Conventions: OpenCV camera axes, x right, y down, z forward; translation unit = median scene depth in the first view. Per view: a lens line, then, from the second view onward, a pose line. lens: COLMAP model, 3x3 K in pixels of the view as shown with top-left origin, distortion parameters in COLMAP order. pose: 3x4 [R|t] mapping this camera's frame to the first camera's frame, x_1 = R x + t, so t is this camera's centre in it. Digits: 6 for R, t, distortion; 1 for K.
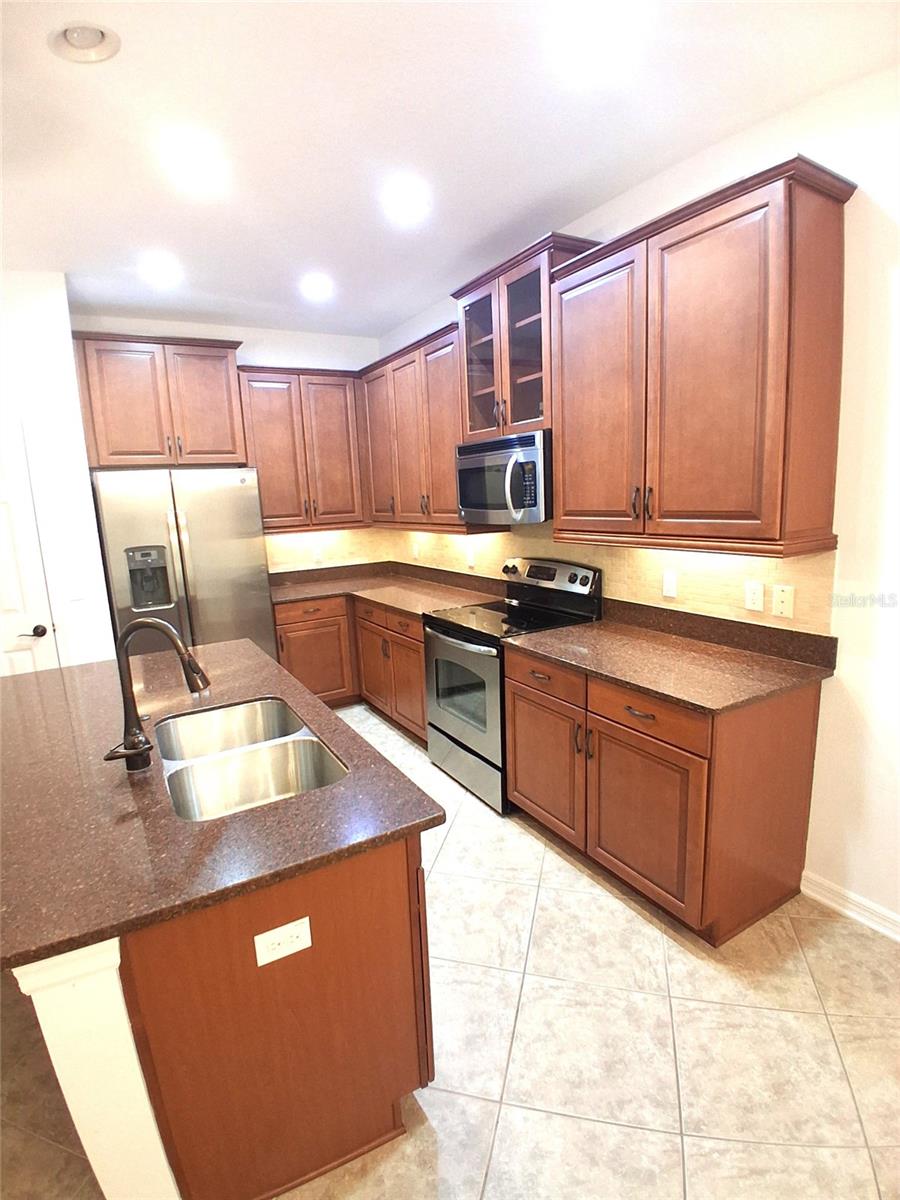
lens RADIAL K [[600.0, 0, 447.9], [0, 600.0, 602.1], [0, 0, 1]] dist [-0.024885, -0.003662]
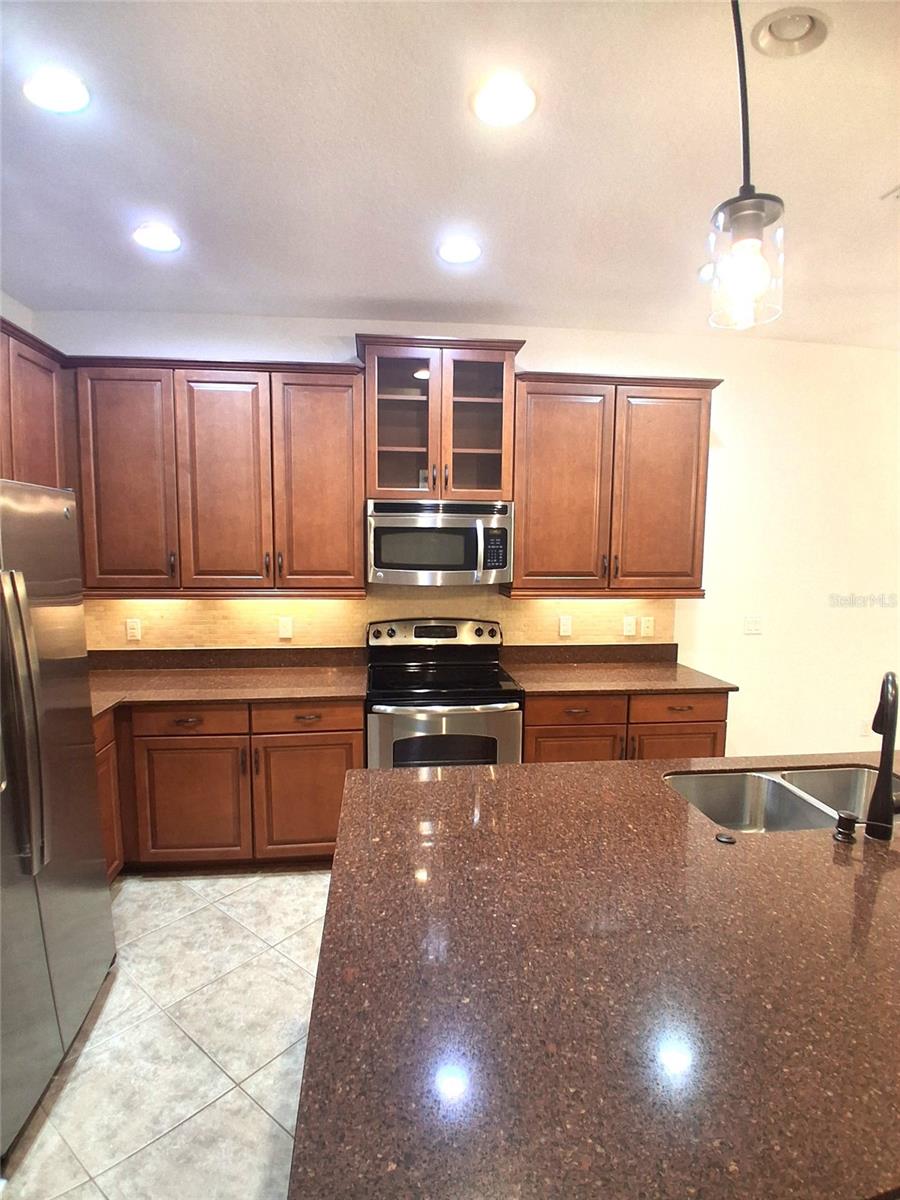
lens RADIAL K [[600.0, 0, 445.6], [0, 600.0, 600.7], [0, 0, 1]] dist [-0.024885, -0.003662]
pose [[0.409700, -0.040300, 0.911330, -0.910153], [0.137633, 0.990318, -0.018082, -0.094428], [-0.901778, 0.132837, 0.411280, 0.647959]]
